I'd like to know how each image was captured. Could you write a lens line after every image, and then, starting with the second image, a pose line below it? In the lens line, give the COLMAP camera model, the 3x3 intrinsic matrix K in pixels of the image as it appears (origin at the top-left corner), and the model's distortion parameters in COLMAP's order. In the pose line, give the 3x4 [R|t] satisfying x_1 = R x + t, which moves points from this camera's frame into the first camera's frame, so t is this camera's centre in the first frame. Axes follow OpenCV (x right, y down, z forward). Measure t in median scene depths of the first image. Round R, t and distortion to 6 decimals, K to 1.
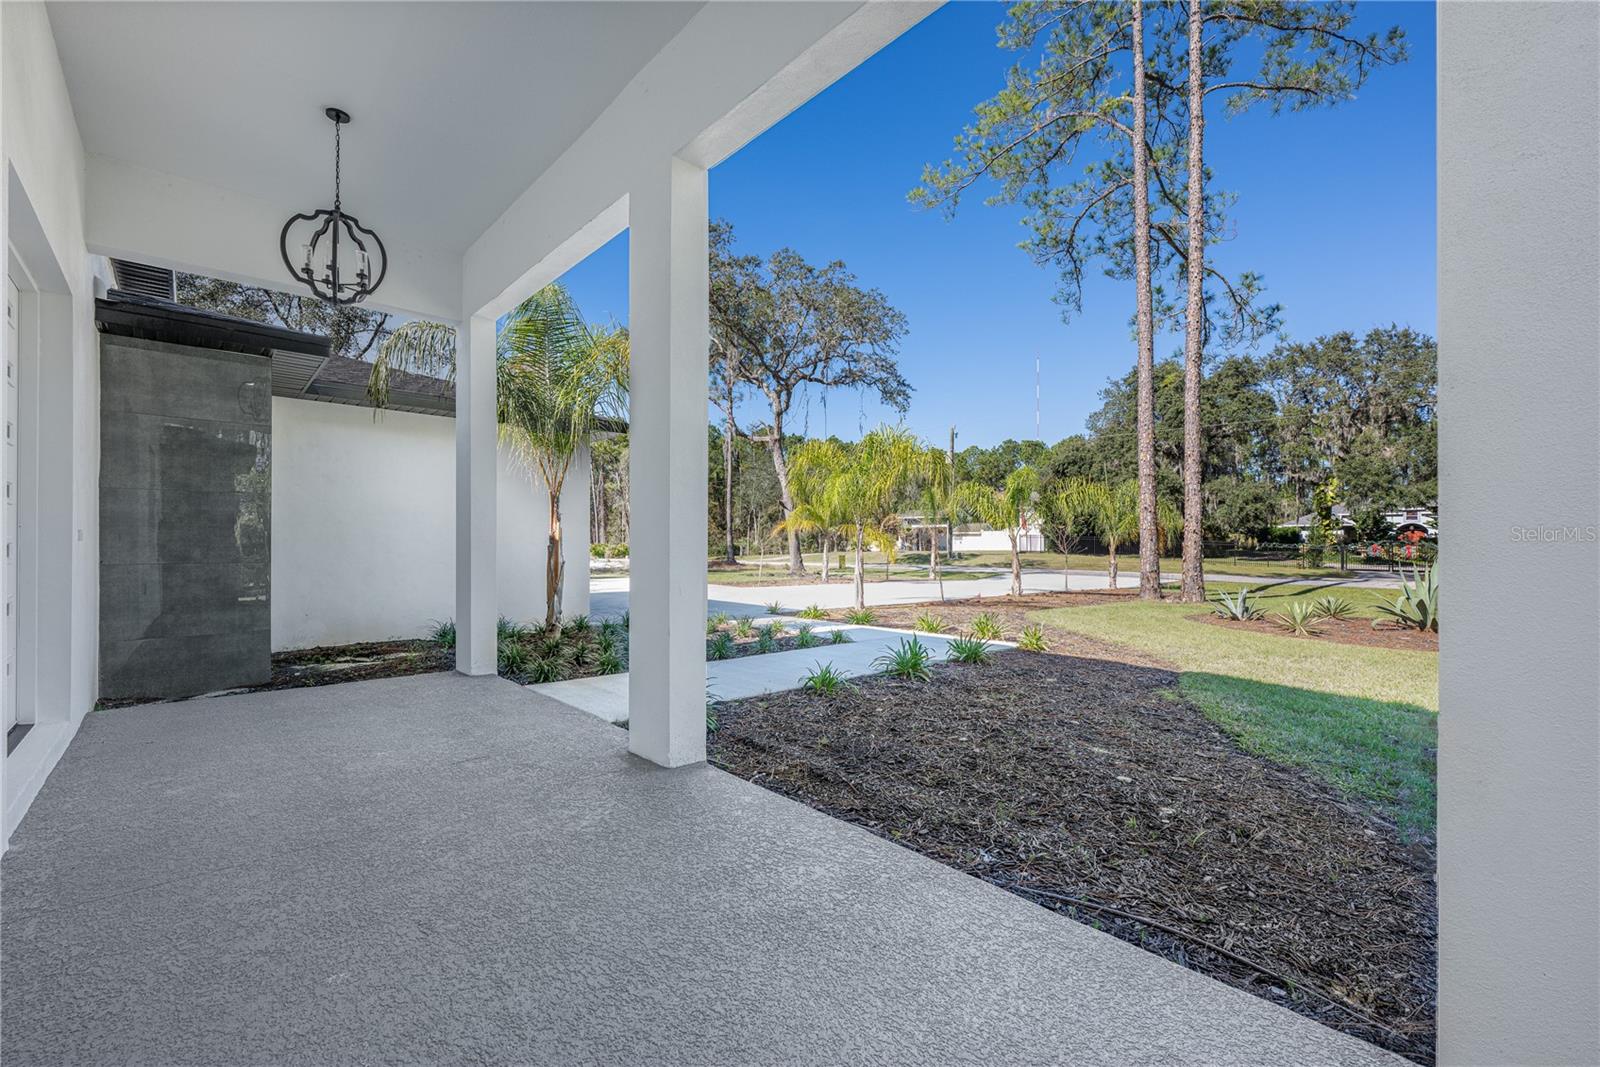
lens RADIAL K [[650.3, 0, 800.0], [0, 650.3, 533.5], [0, 0, 1]] dist [0.000290, -0.000010]
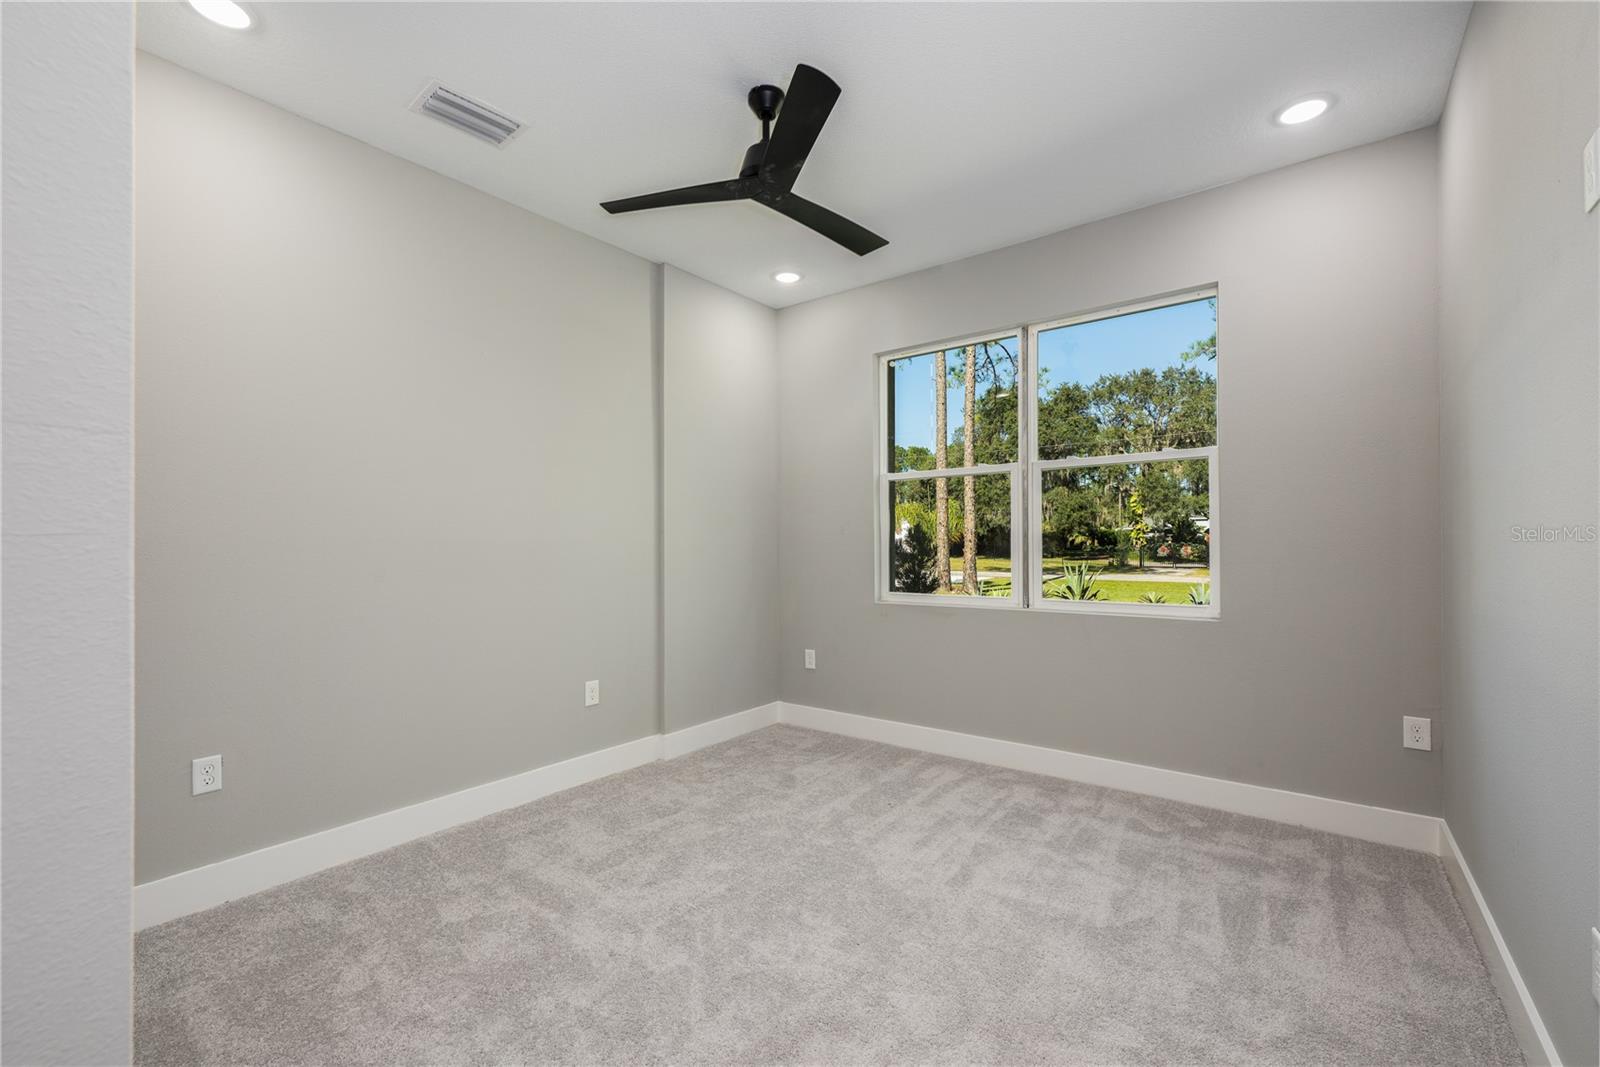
lens RADIAL K [[670.8, 0, 800.0], [0, 670.8, 533.5], [0, 0, 1]] dist [-0.000017, 0.000000]
pose [[0.986907, -0.004359, 0.161233, 0.004258], [0.005414, 0.999967, -0.006103, -0.001276], [-0.161201, 0.006896, 0.986897, -0.112023]]
